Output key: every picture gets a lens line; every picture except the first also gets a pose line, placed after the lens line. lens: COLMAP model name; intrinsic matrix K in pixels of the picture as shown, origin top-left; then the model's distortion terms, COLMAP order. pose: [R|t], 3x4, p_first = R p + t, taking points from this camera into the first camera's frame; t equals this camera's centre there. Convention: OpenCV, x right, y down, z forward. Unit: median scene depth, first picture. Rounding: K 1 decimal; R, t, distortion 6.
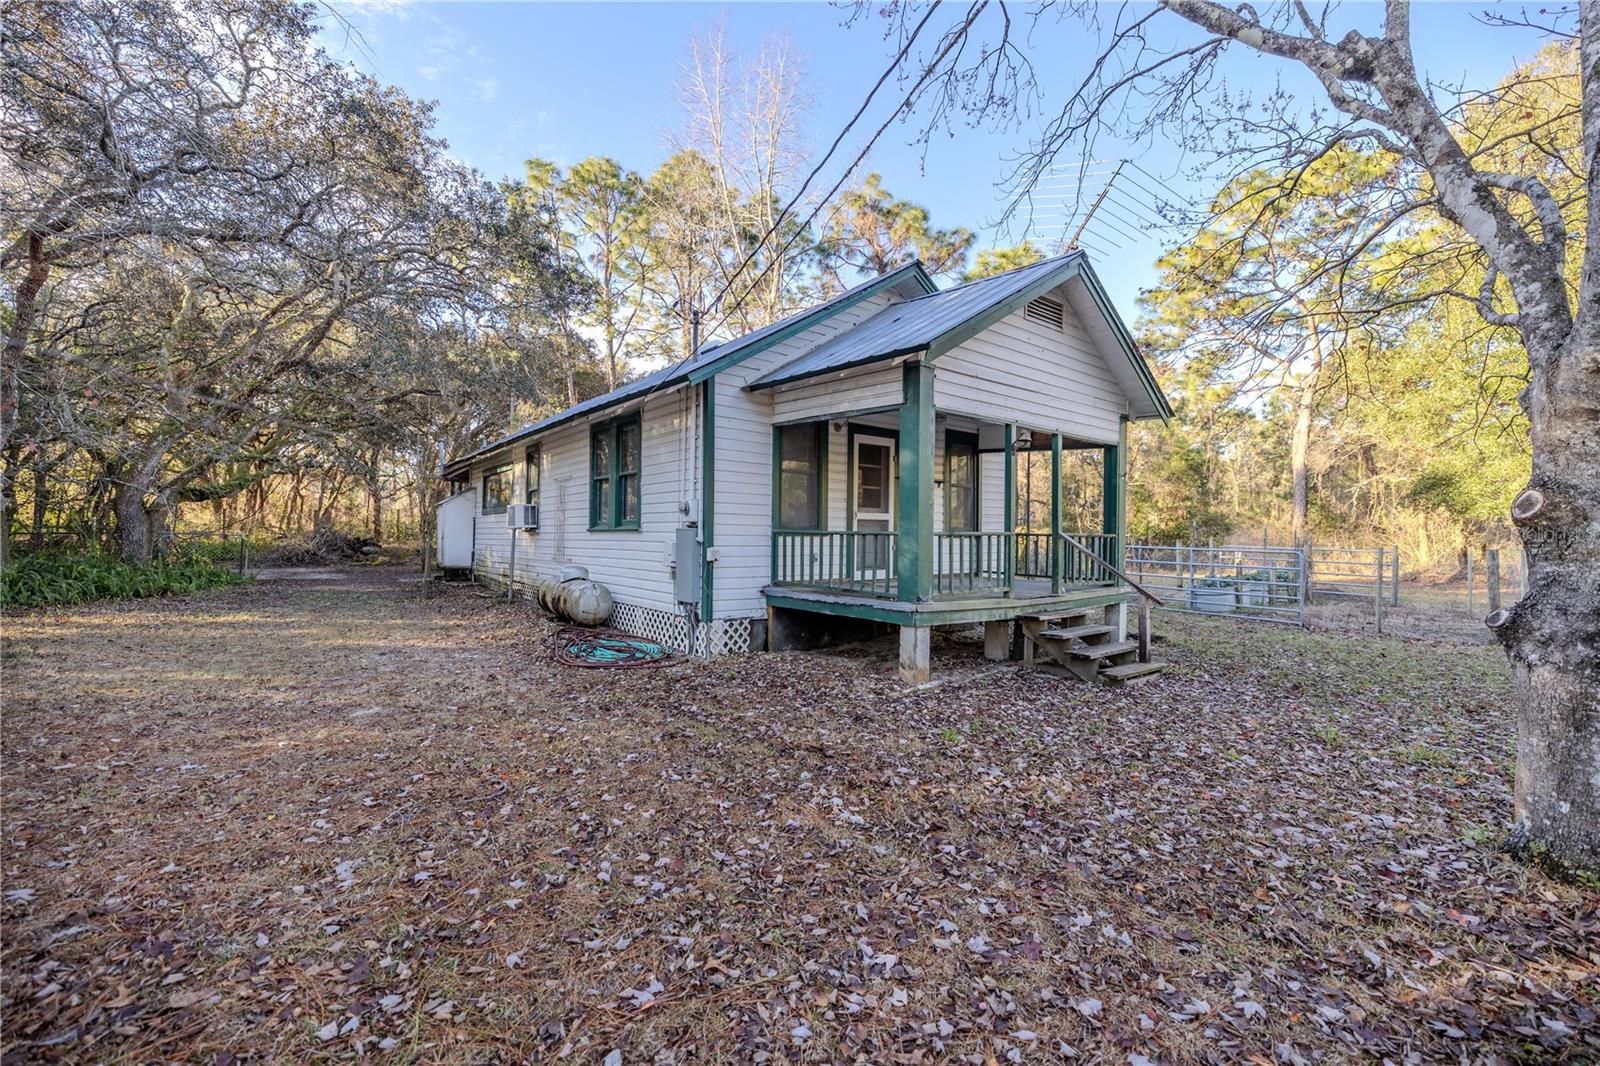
lens RADIAL K [[683.3, 0, 797.7], [0, 683.3, 538.9], [0, 0, 1]] dist [-0.009294, 0.000030]
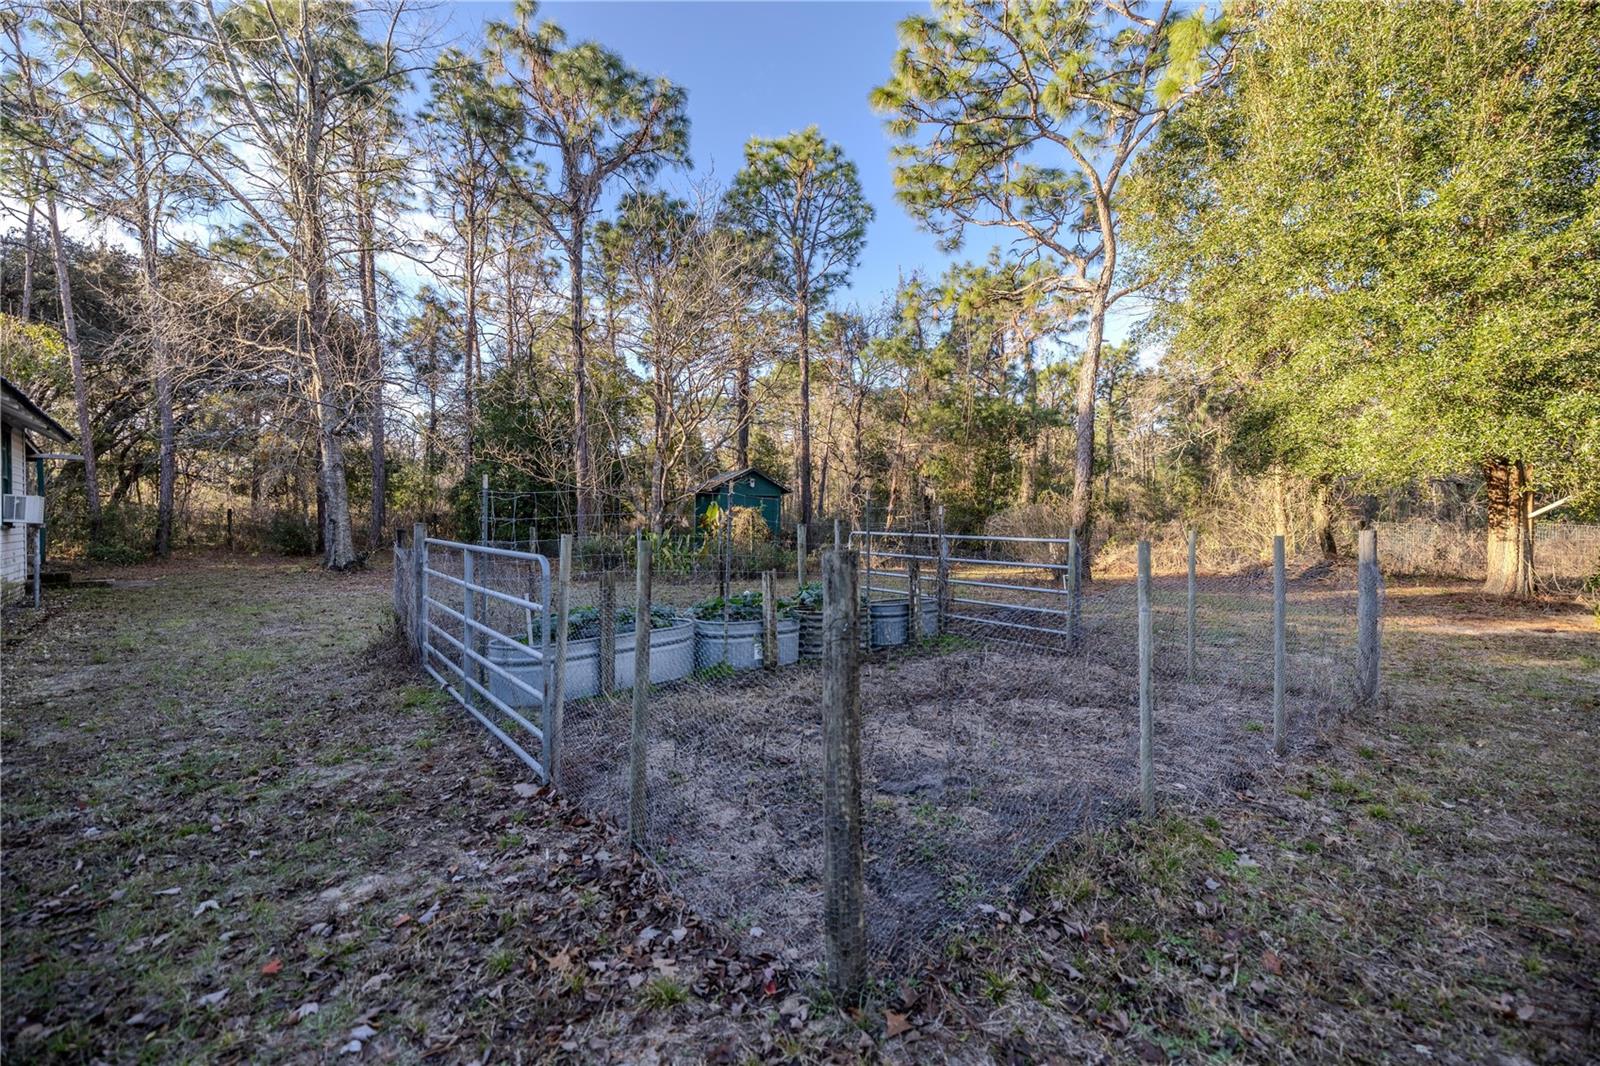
lens RADIAL K [[683.3, 0, 812.8], [0, 683.3, 540.0], [0, 0, 1]] dist [-0.009294, 0.000030]
pose [[0.997833, -0.018223, 0.063224, 0.983294], [0.017110, 0.999690, 0.018096, 0.008807], [-0.063534, -0.016976, 0.997835, 0.798692]]
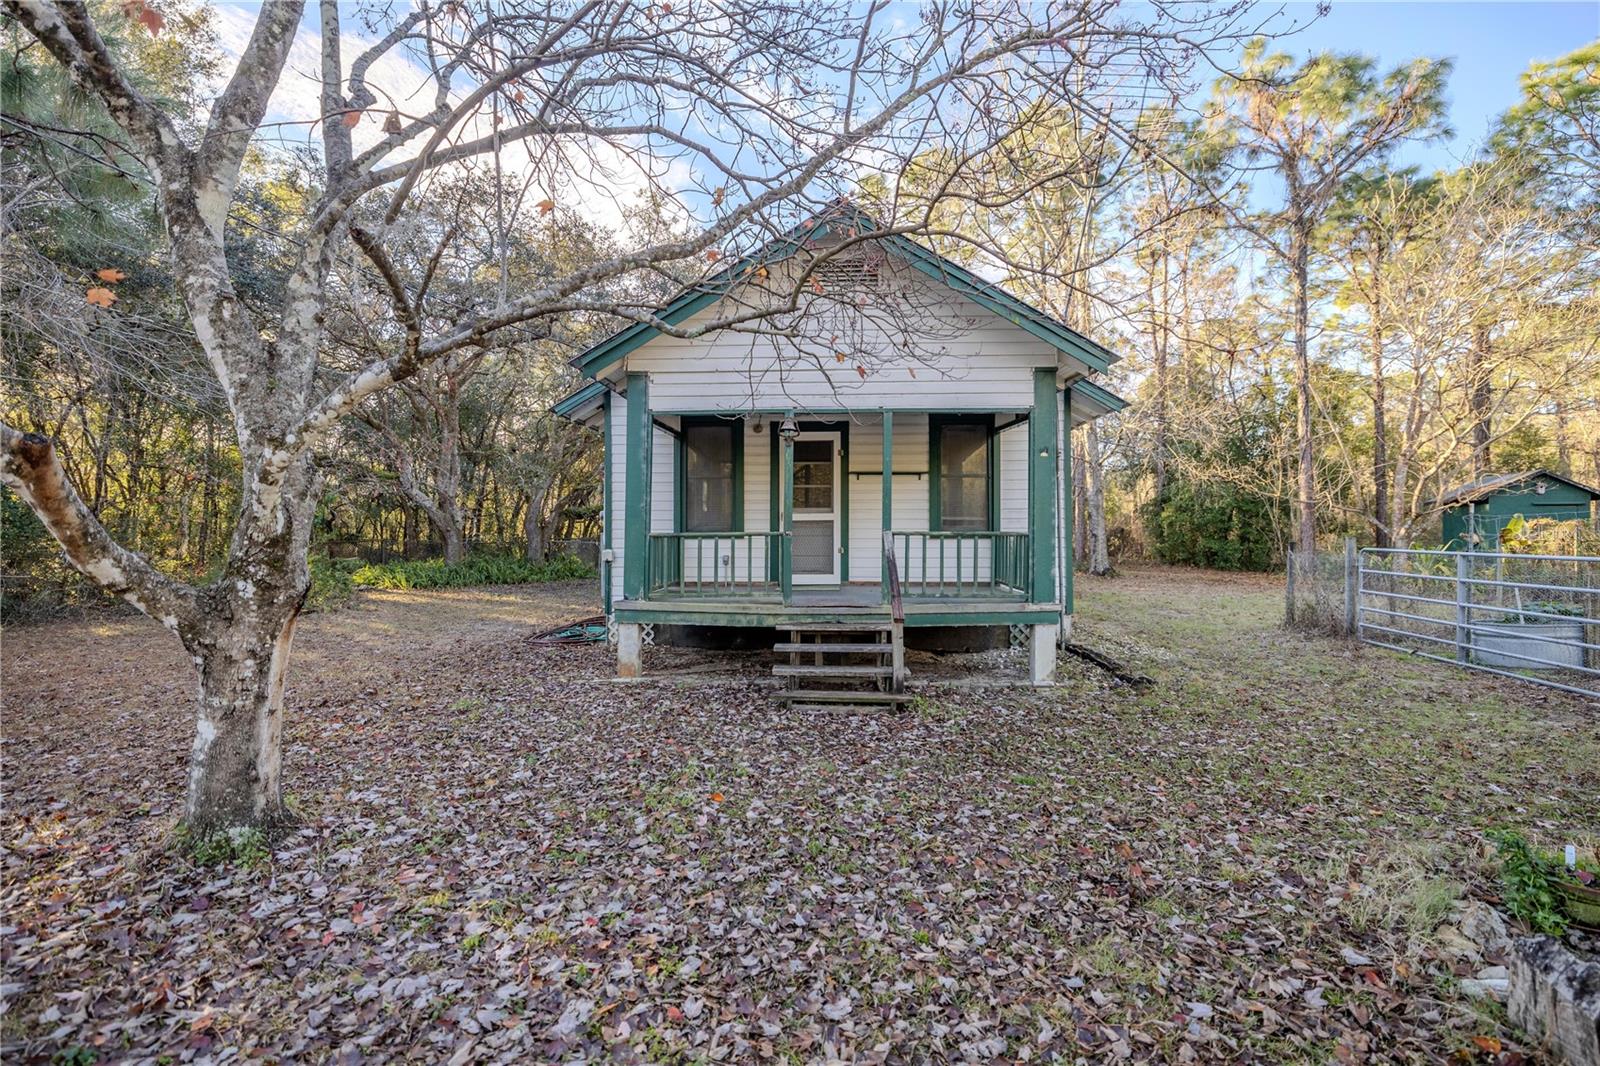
lens RADIAL K [[757.9, 0, 792.0], [0, 757.9, 525.9], [0, 0, 1]] dist [0.003498, -0.000846]
pose [[0.747224, -0.023477, -0.664157, 0.769157], [0.004192, 0.999522, -0.030616, 0.011197], [0.664558, 0.020093, 0.746966, 0.200435]]
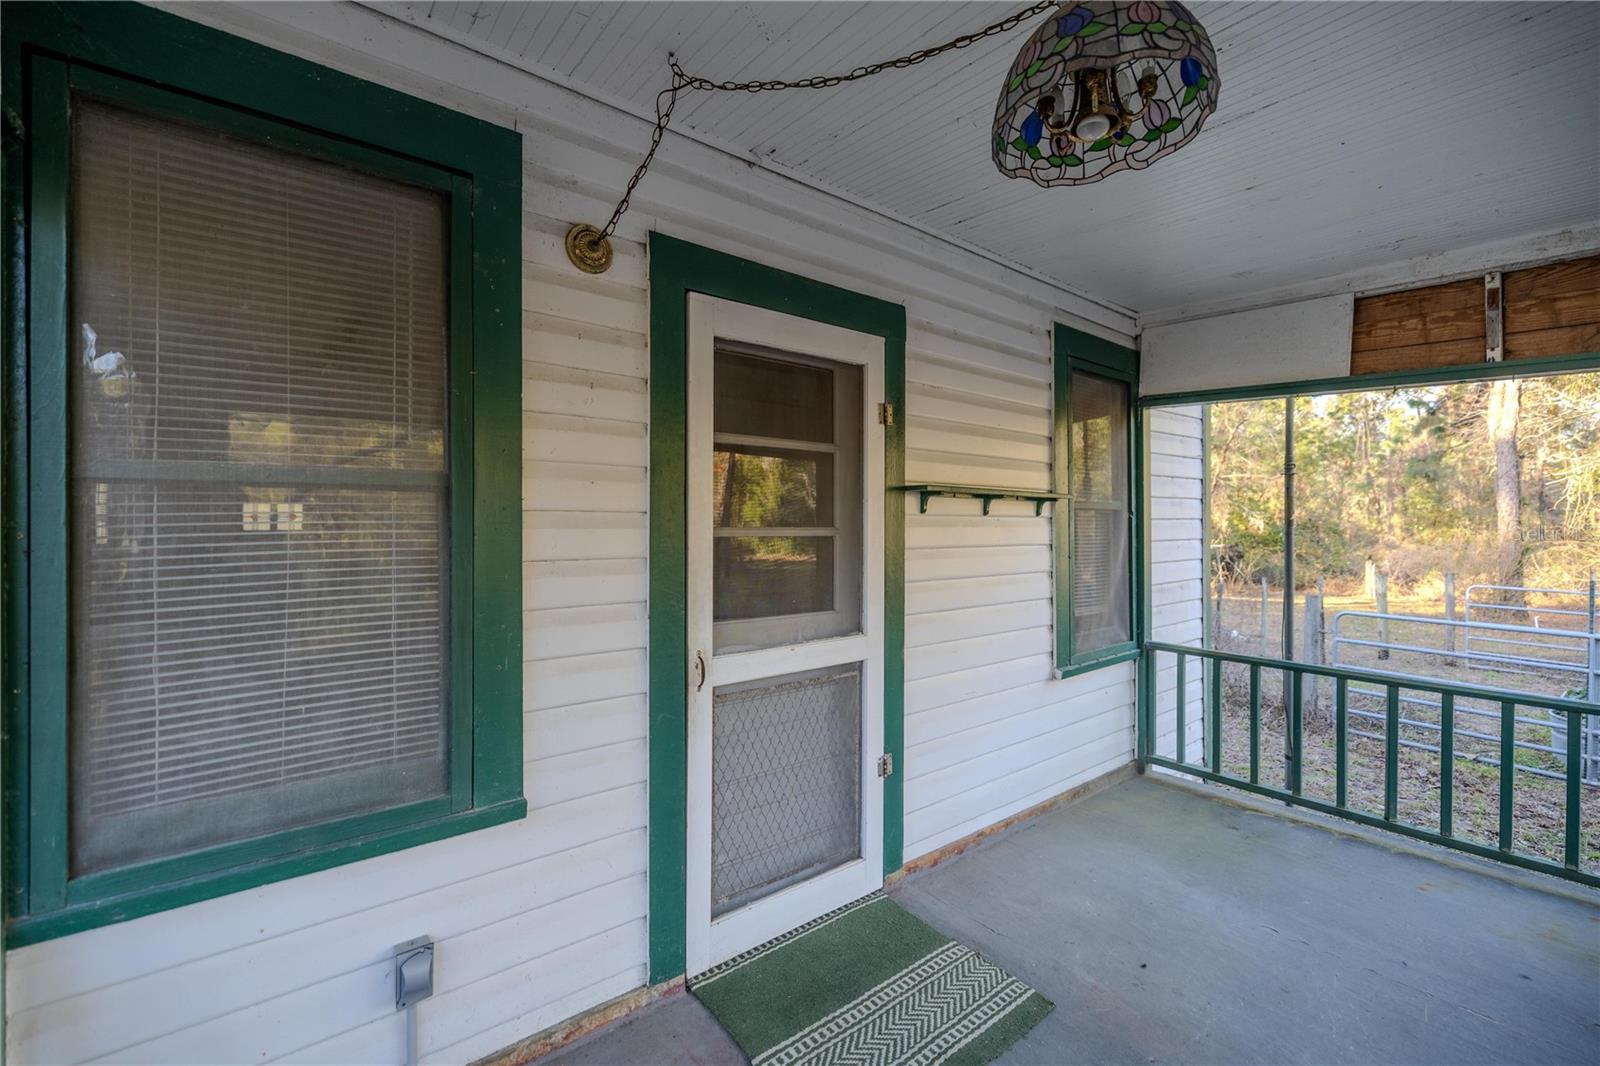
lens RADIAL K [[683.3, 0, 797.7], [0, 683.3, 540.5], [0, 0, 1]] dist [-0.009294, 0.000030]
pose [[0.999576, -0.011626, -0.026694, 0.116044], [0.011821, 0.999905, 0.007150, -0.073455], [0.026608, -0.007463, 0.999618, 0.748549]]
